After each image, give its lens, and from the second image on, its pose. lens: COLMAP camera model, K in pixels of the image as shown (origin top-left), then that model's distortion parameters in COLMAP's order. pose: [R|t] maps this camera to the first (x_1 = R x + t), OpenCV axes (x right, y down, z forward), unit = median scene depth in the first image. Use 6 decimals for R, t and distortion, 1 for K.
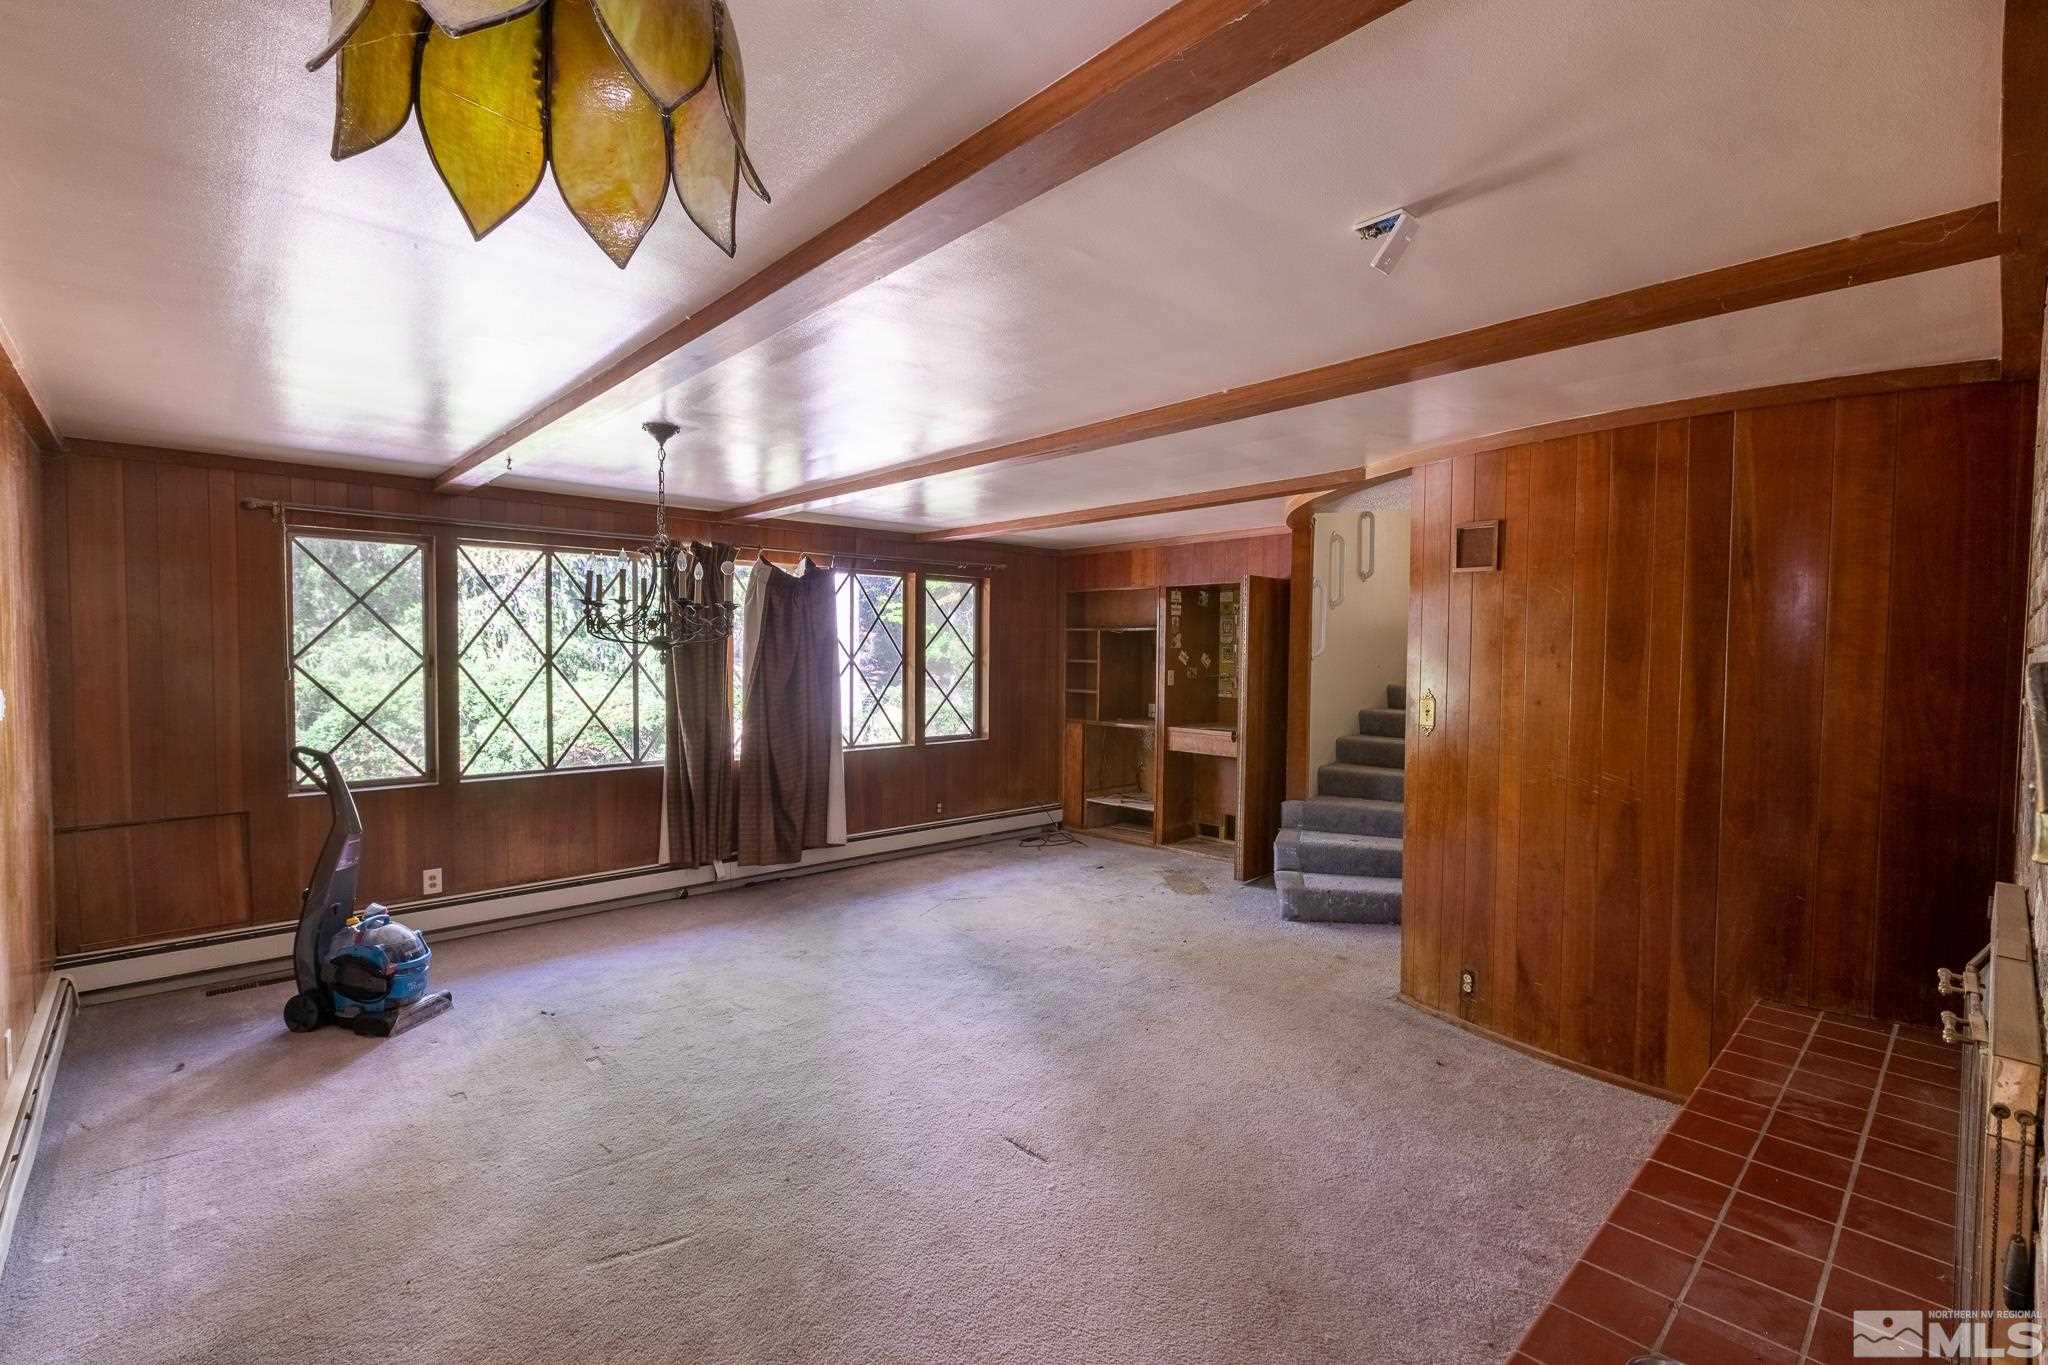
lens RADIAL K [[917.9, 0, 1026.1], [0, 917.9, 682.5], [0, 0, 1]] dist [-0.003535, 0.000075]
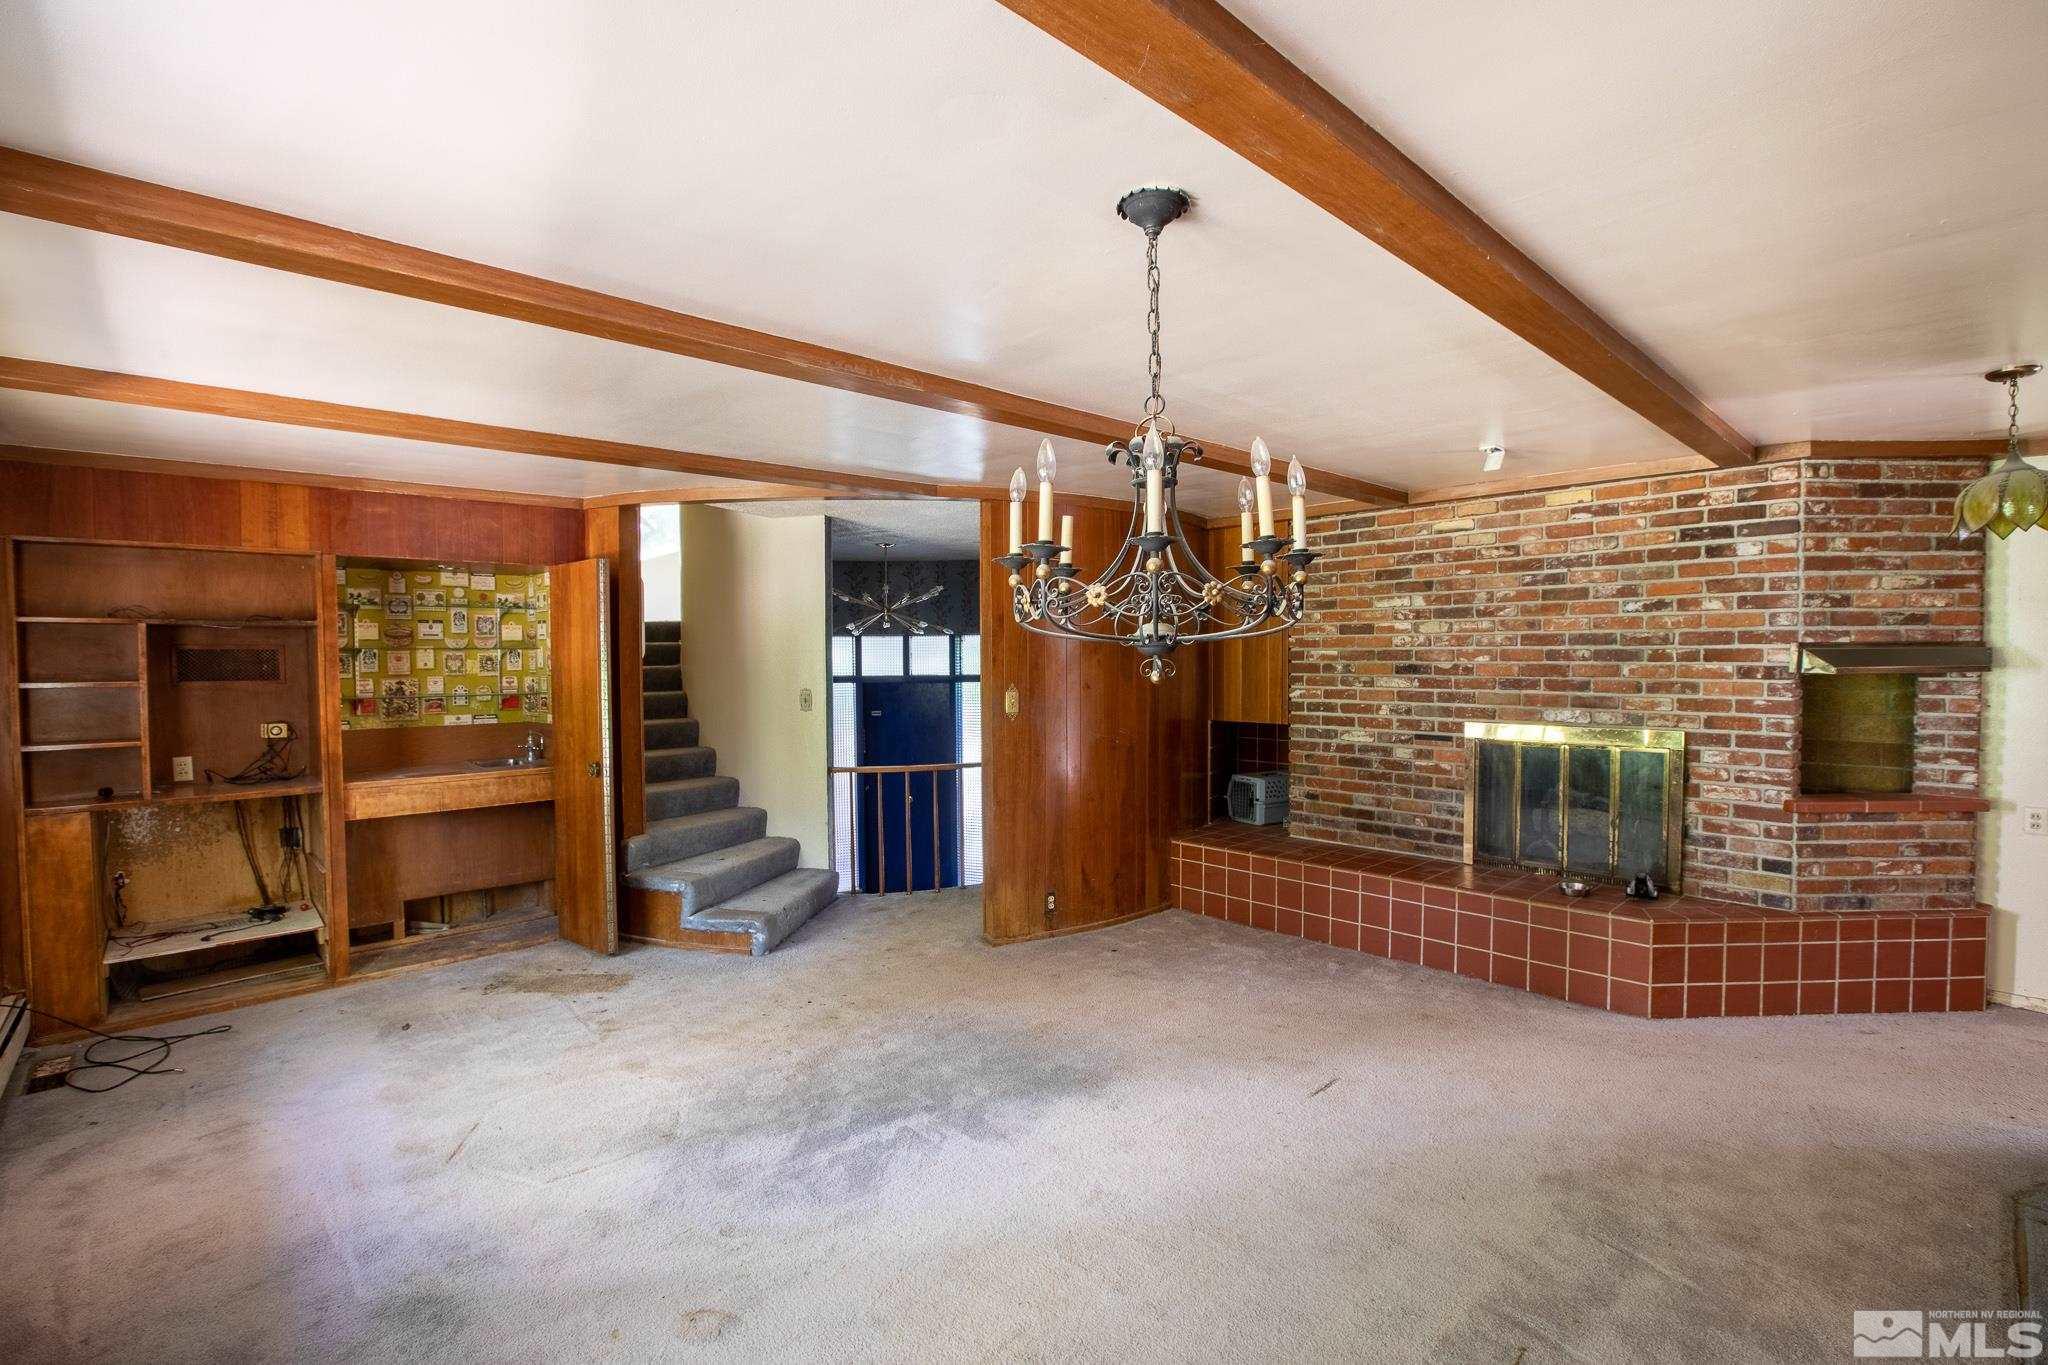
lens RADIAL K [[917.9, 0, 1026.6], [0, 917.9, 681.1], [0, 0, 1]] dist [-0.003535, 0.000075]
pose [[0.005857, -0.032427, 0.999457, -0.565853], [0.038260, 0.998750, 0.032180, -0.027365], [-0.999251, 0.038051, 0.007090, 0.670275]]
